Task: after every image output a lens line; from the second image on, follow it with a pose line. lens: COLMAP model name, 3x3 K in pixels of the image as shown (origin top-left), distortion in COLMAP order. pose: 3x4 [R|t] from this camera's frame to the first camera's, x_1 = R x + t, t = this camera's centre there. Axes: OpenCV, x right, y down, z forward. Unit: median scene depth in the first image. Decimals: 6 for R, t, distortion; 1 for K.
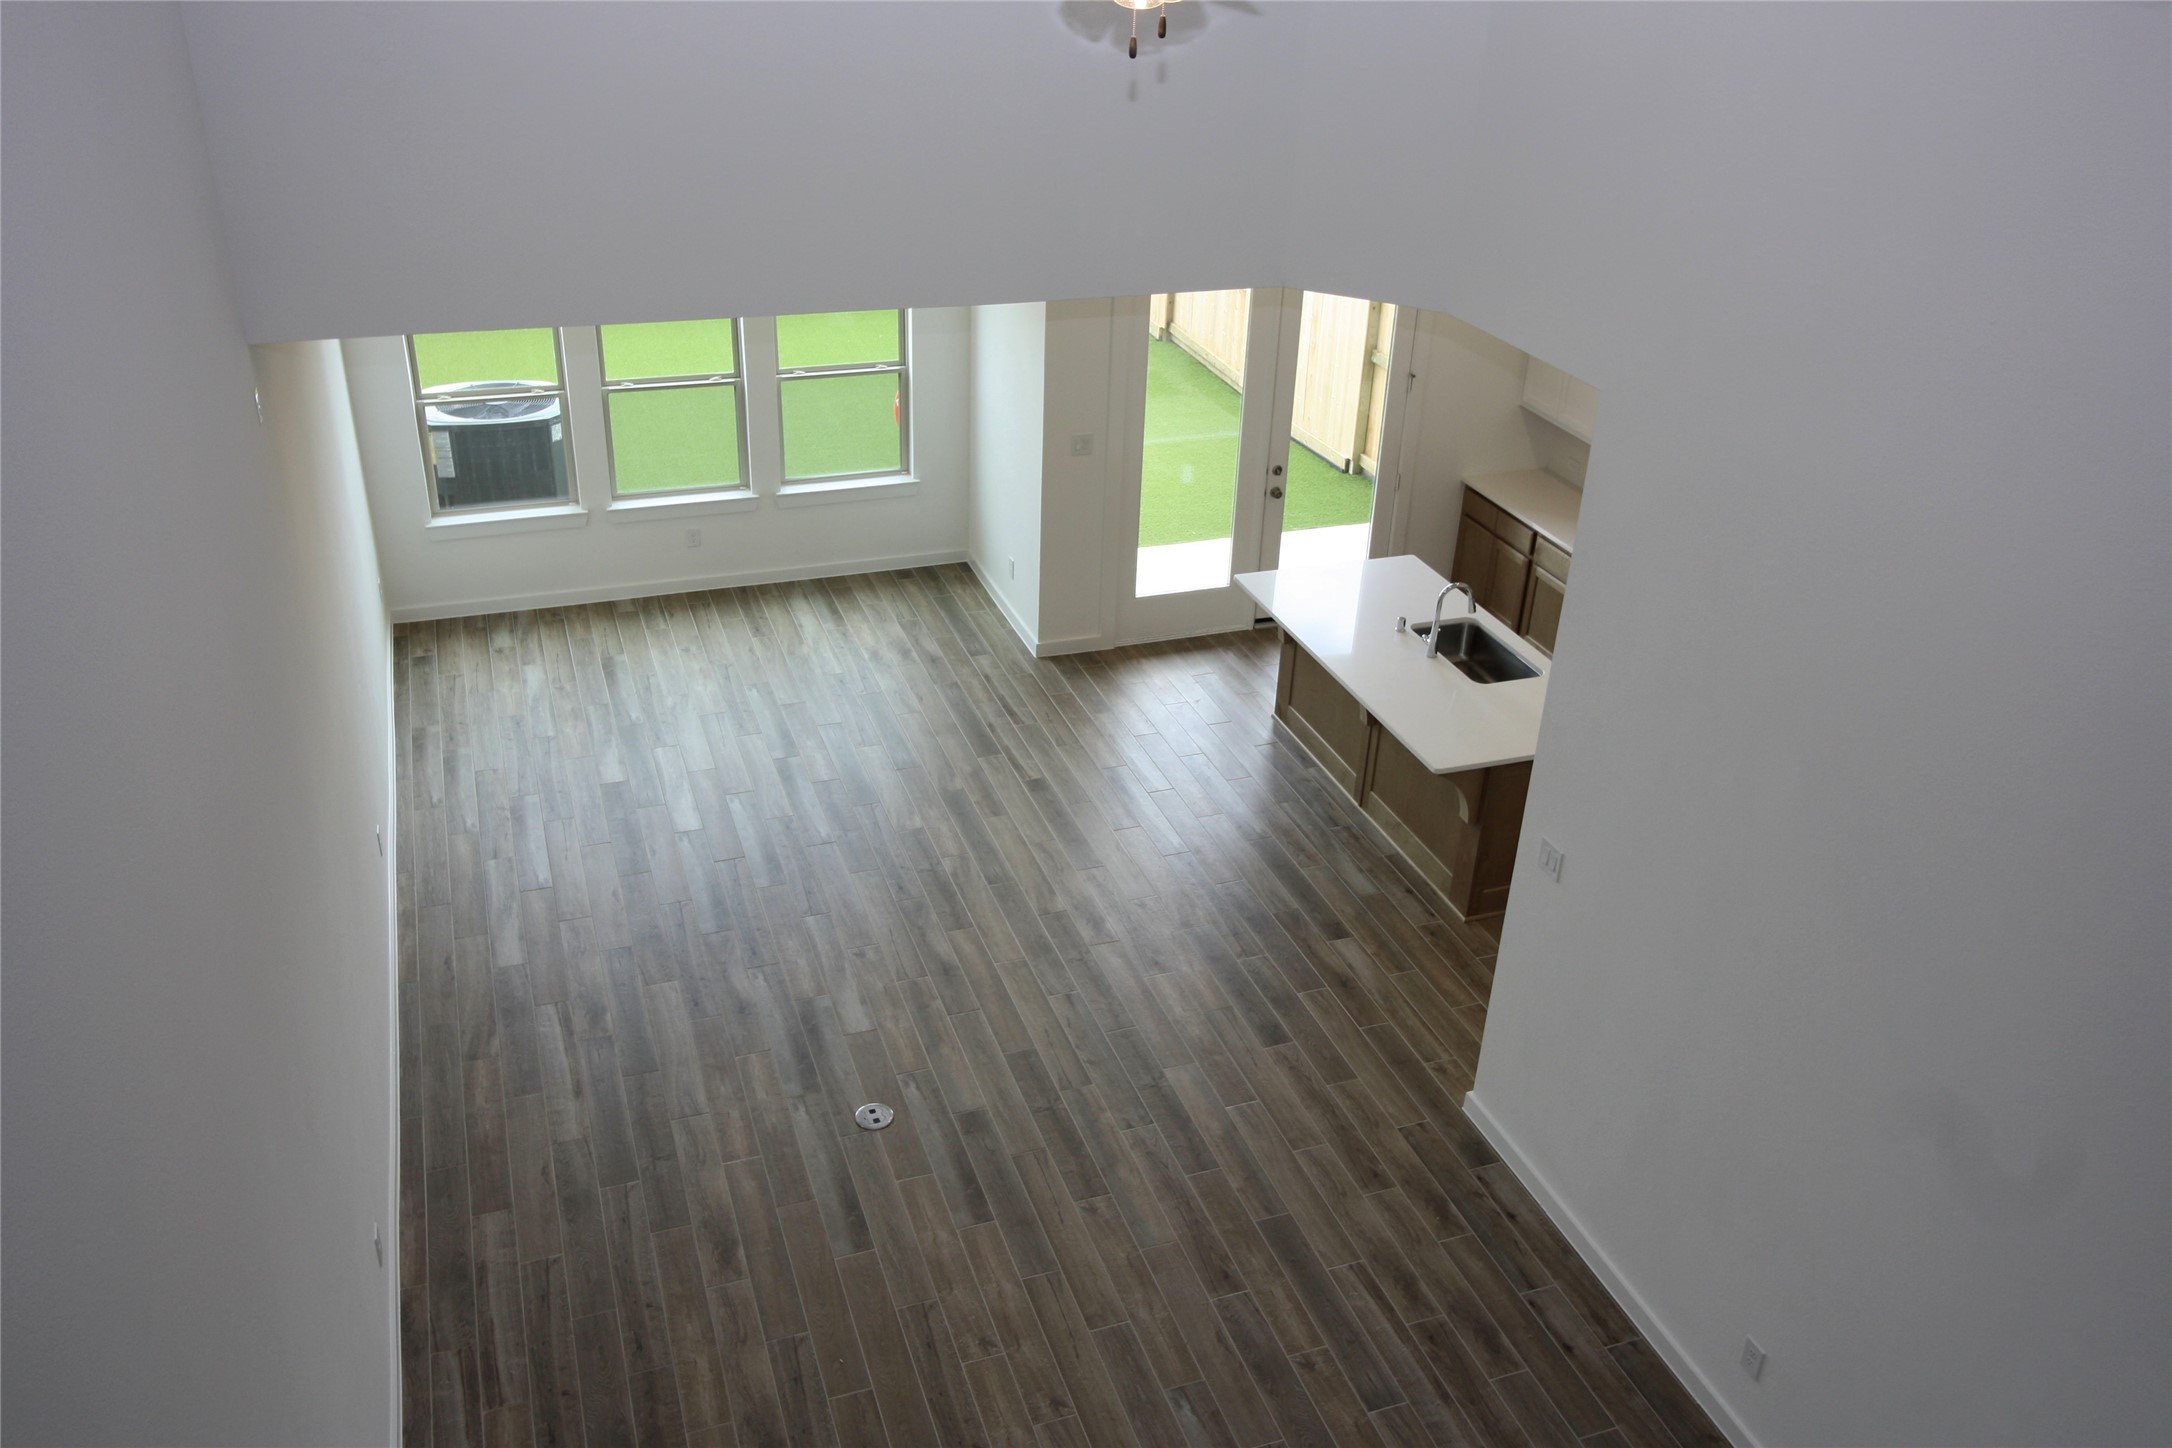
lens RADIAL K [[1736.0, 0, 1081.6], [0, 1736.0, 730.2], [0, 0, 1]] dist [0.007482, -0.000284]
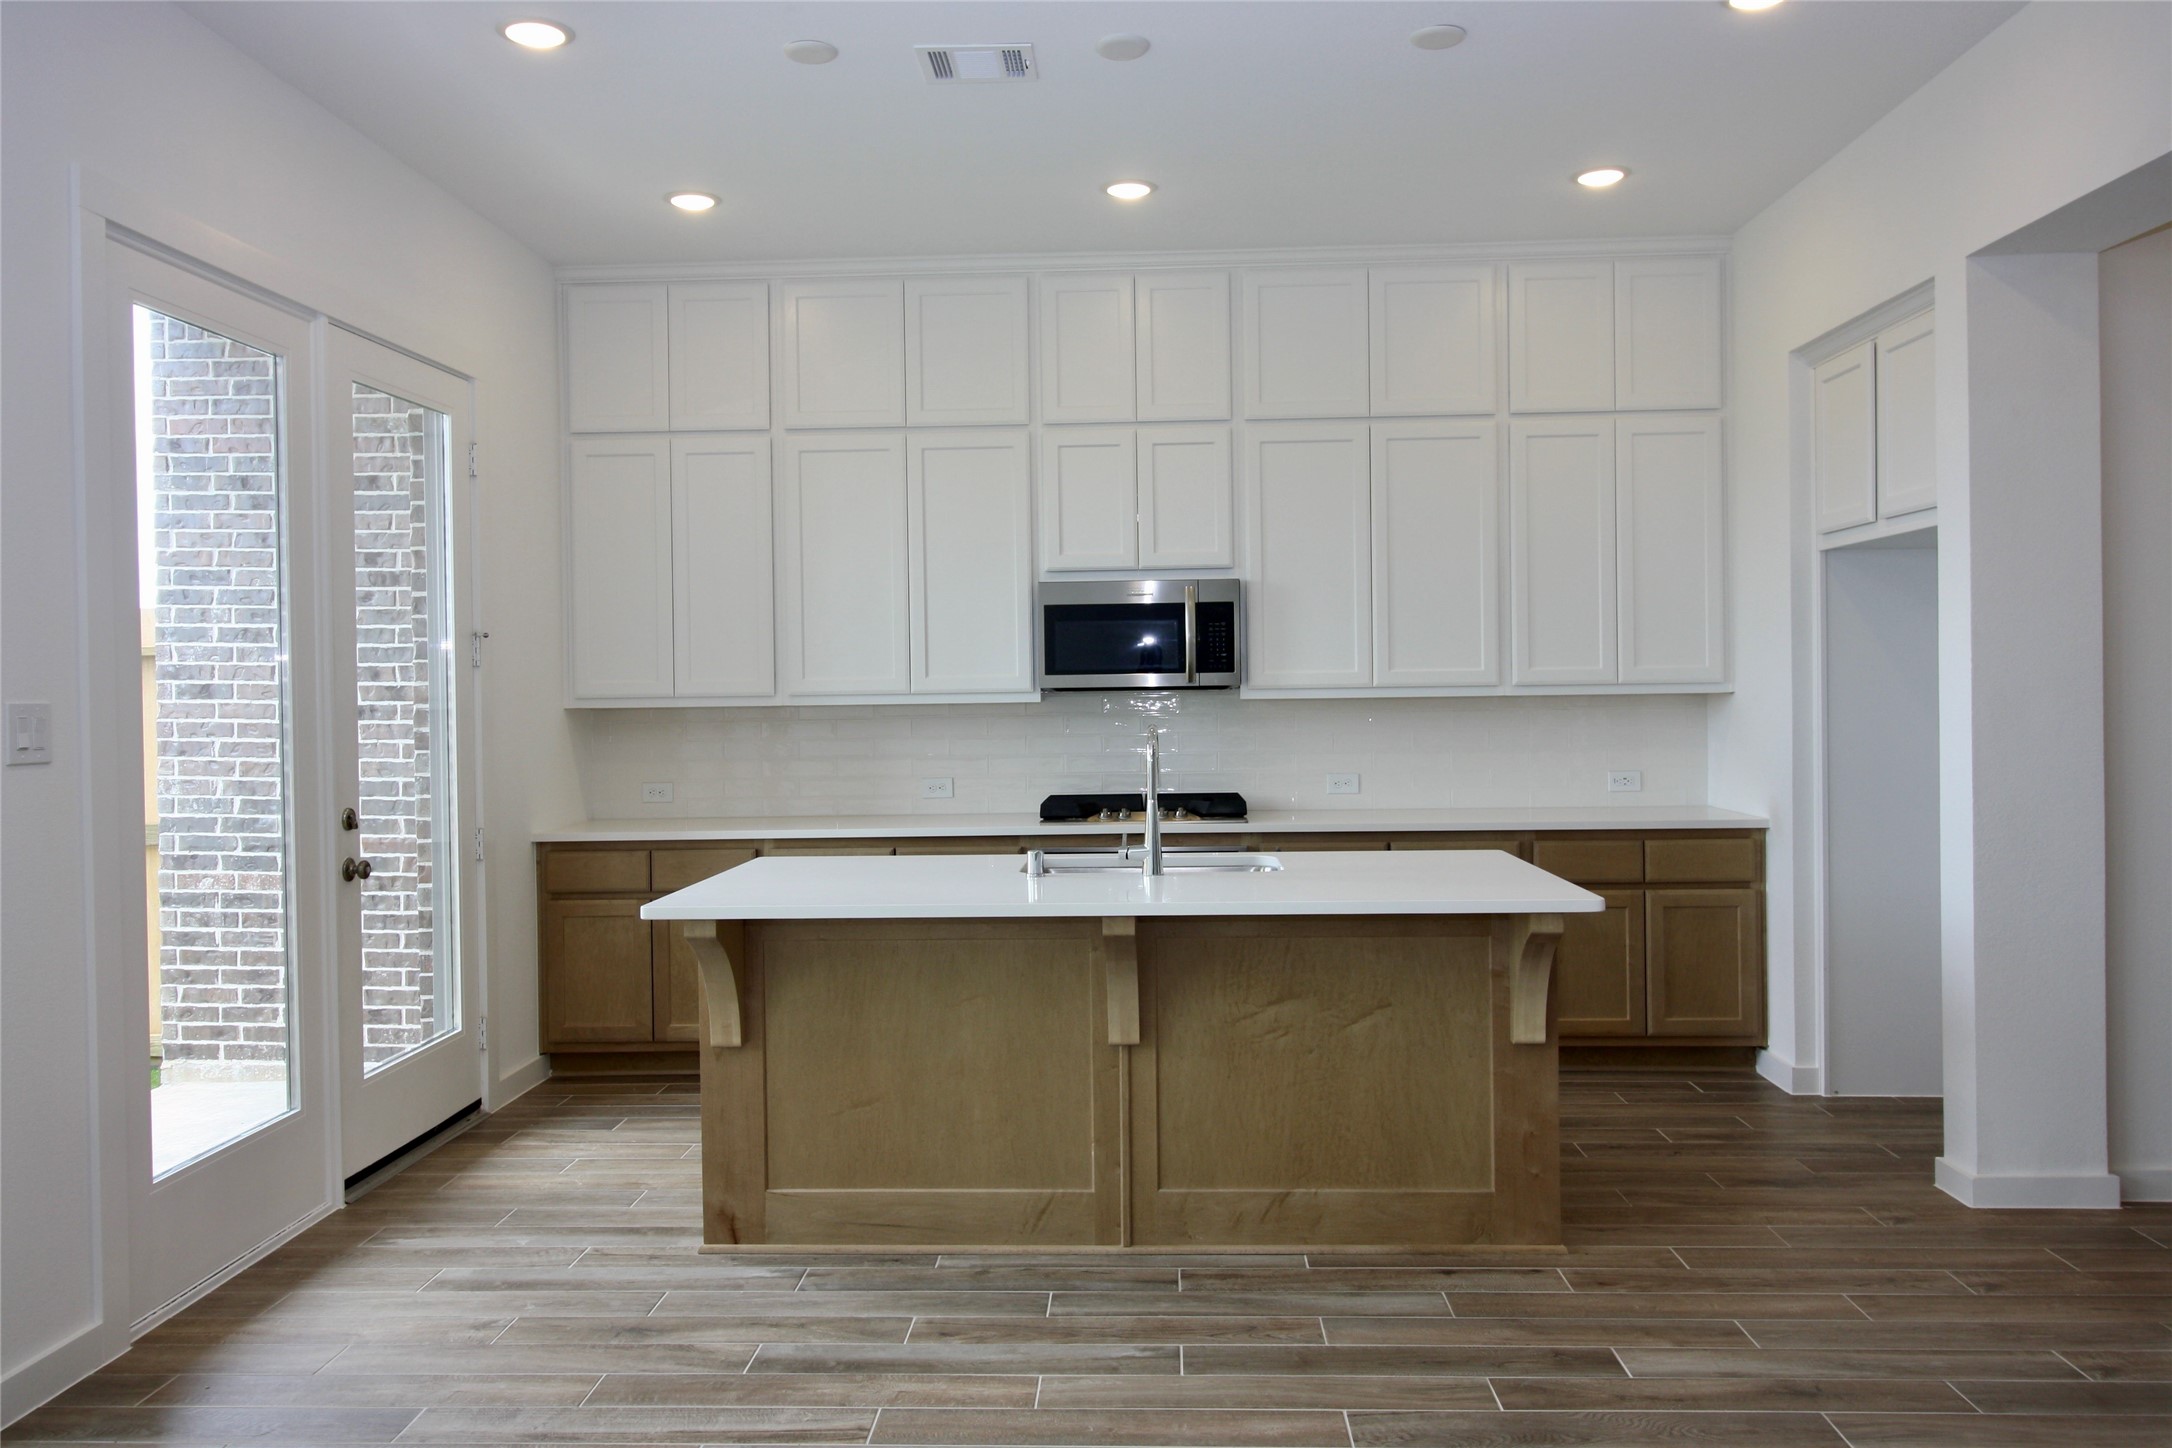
lens RADIAL K [[1614.9, 0, 1088.4], [0, 1614.9, 701.9], [0, 0, 1]] dist [0.021302, -0.017825]
pose [[0.368601, -0.049444, 0.928272, -0.284925], [0.473312, 0.869434, -0.141634, -0.032033], [-0.800068, 0.491569, 0.343876, 0.920005]]
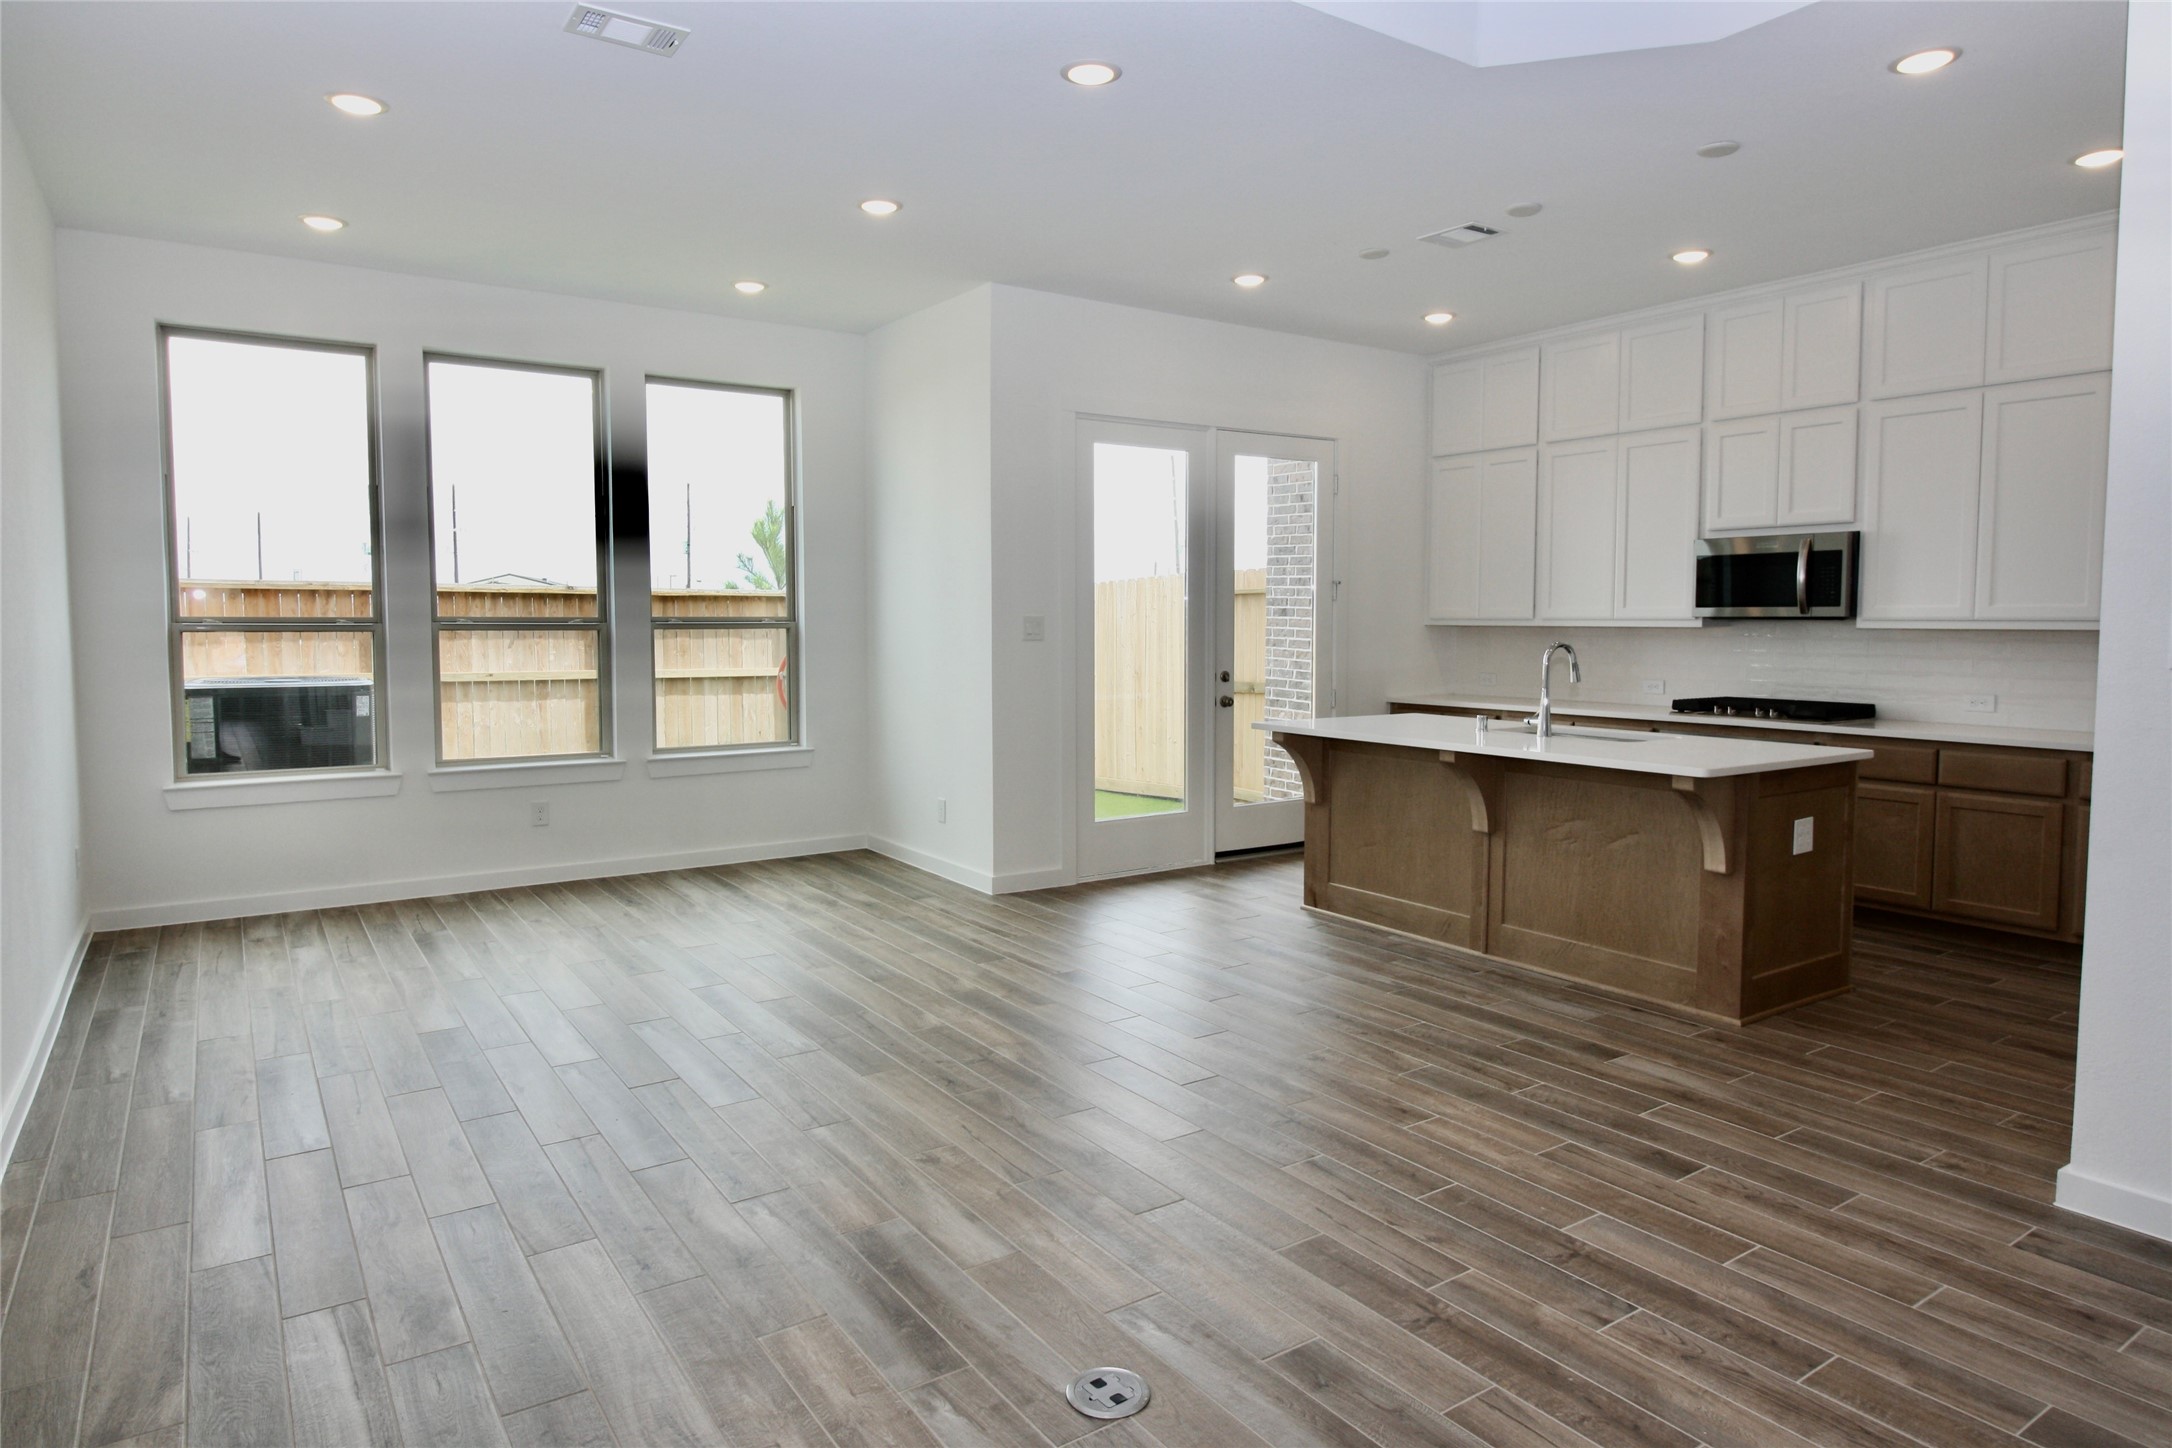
lens RADIAL K [[1292.2, 0, 1086.2], [0, 1292.2, 706.3], [0, 0, 1]] dist [-0.000096, -0.004172]
pose [[0.966786, -0.050879, 0.250470, -0.178266], [0.151110, 0.904147, -0.399605, 0.173353], [-0.206130, 0.424181, 0.881805, 0.560607]]
